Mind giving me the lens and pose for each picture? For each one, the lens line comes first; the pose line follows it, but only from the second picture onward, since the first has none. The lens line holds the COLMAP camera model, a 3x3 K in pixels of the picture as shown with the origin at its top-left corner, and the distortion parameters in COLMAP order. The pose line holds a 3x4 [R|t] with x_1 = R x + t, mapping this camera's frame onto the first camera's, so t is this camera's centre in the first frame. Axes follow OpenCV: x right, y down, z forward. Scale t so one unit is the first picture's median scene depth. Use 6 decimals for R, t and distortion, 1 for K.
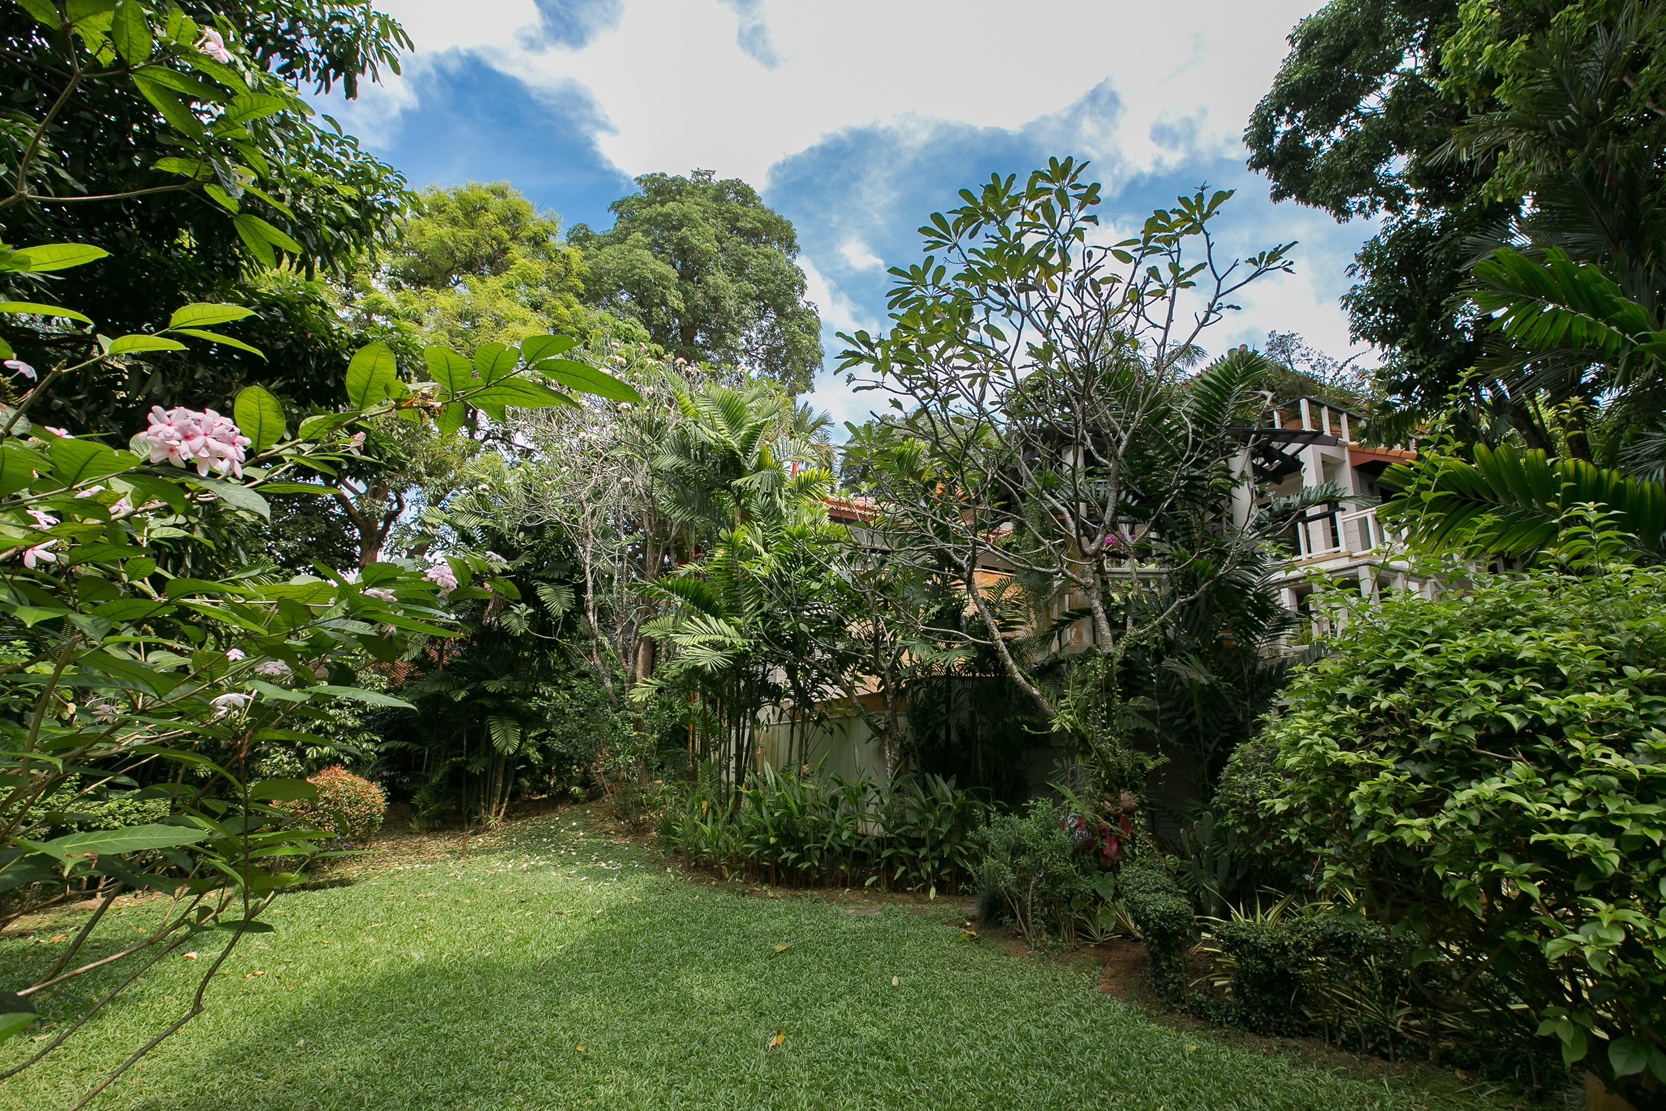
lens RADIAL K [[754.1, 0, 882.8], [0, 754.1, 564.3], [0, 0, 1]] dist [-0.002583, -0.000143]
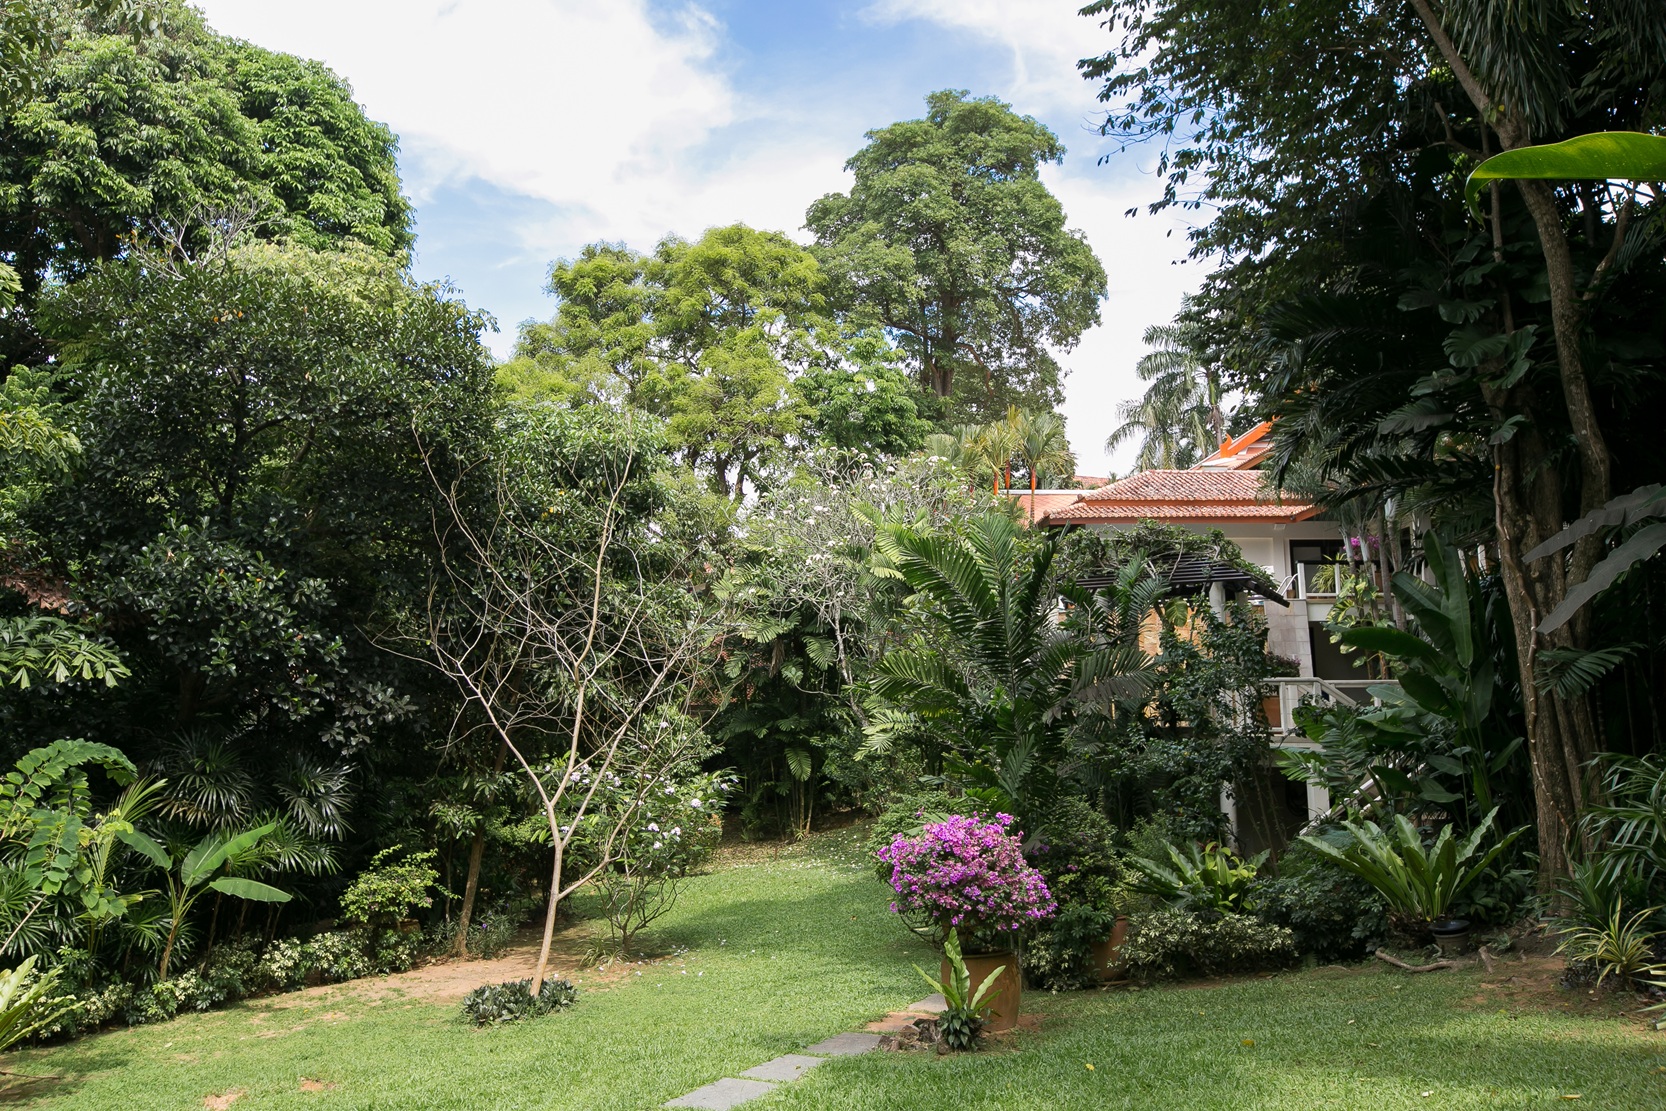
lens RADIAL K [[1287.7, 0, 833.0], [0, 1287.7, 555.5], [0, 0, 1]] dist [-0.005345, -0.000433]
pose [[0.887078, -0.078463, -0.454903, 0.546255], [0.132162, 0.987366, 0.087418, -0.296162], [0.442296, -0.137667, 0.886240, -0.808694]]
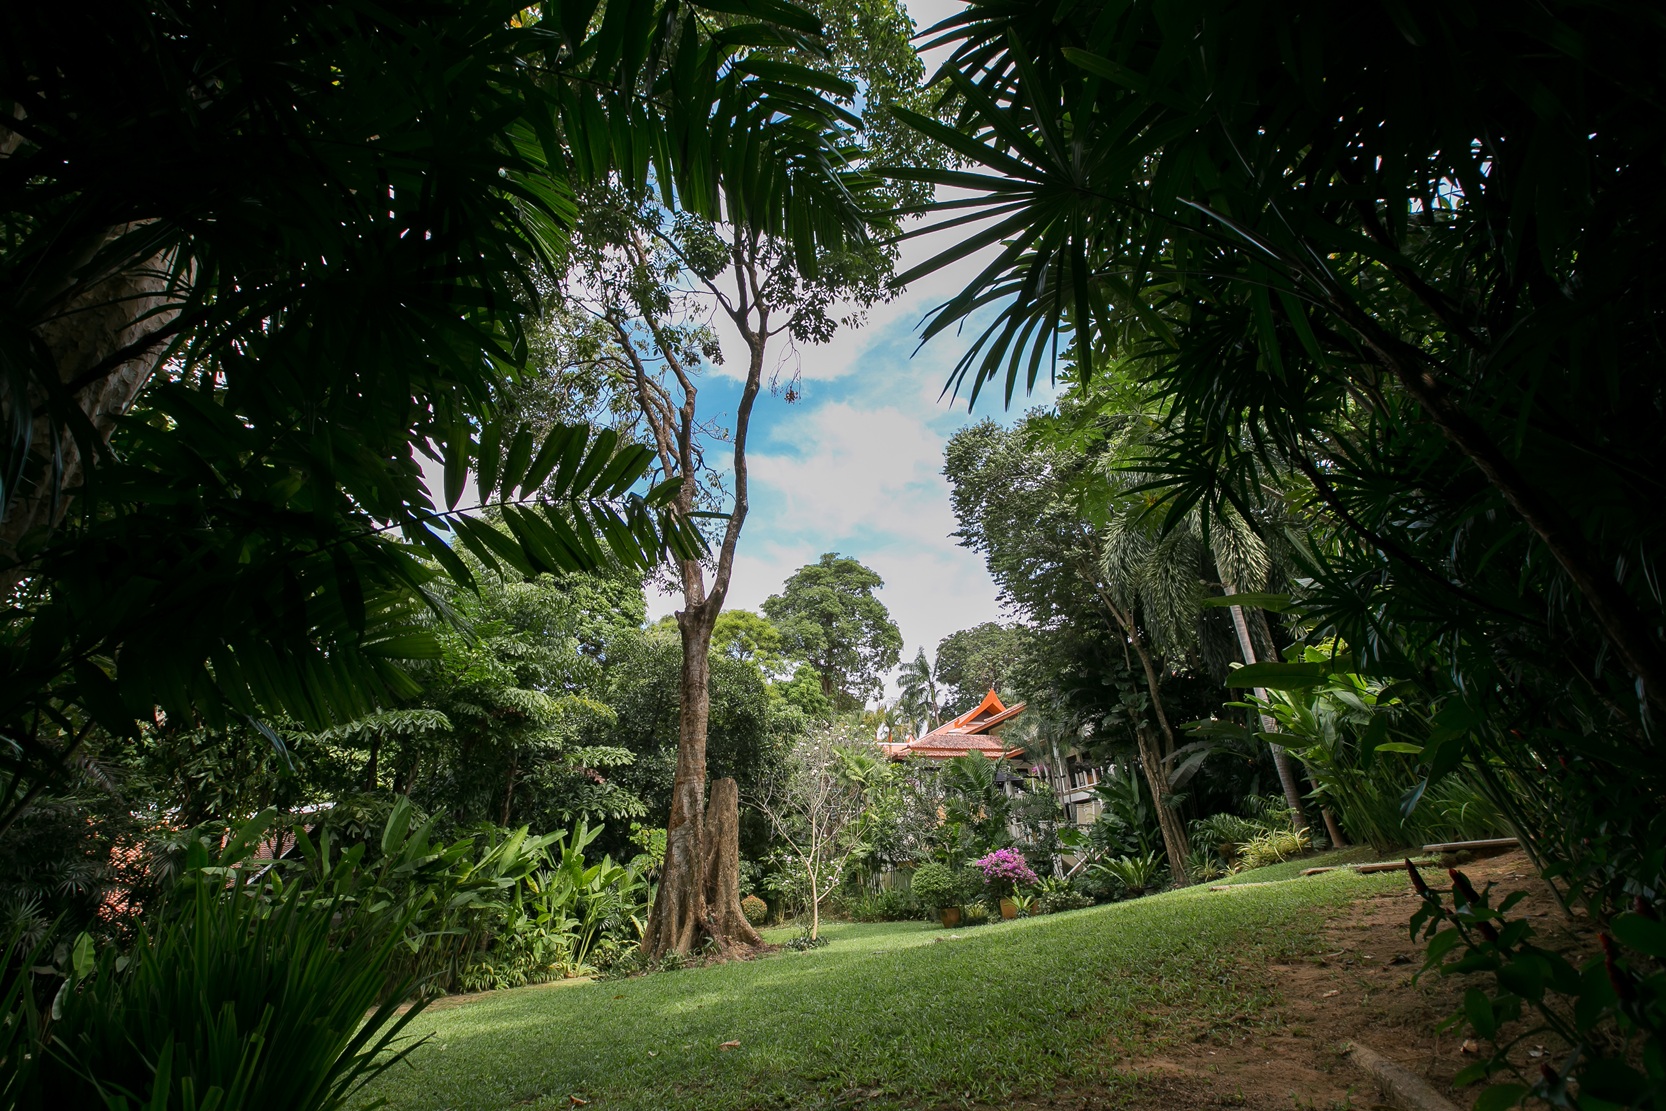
lens RADIAL K [[737.2, 0, 833.0], [0, 737.2, 555.5], [0, 0, 1]] dist [0.002093, -0.000529]
pose [[0.964640, -0.138690, -0.224132, 0.349445], [0.097890, 0.978058, -0.183903, -0.365205], [0.244719, 0.155460, 0.957050, -1.491392]]
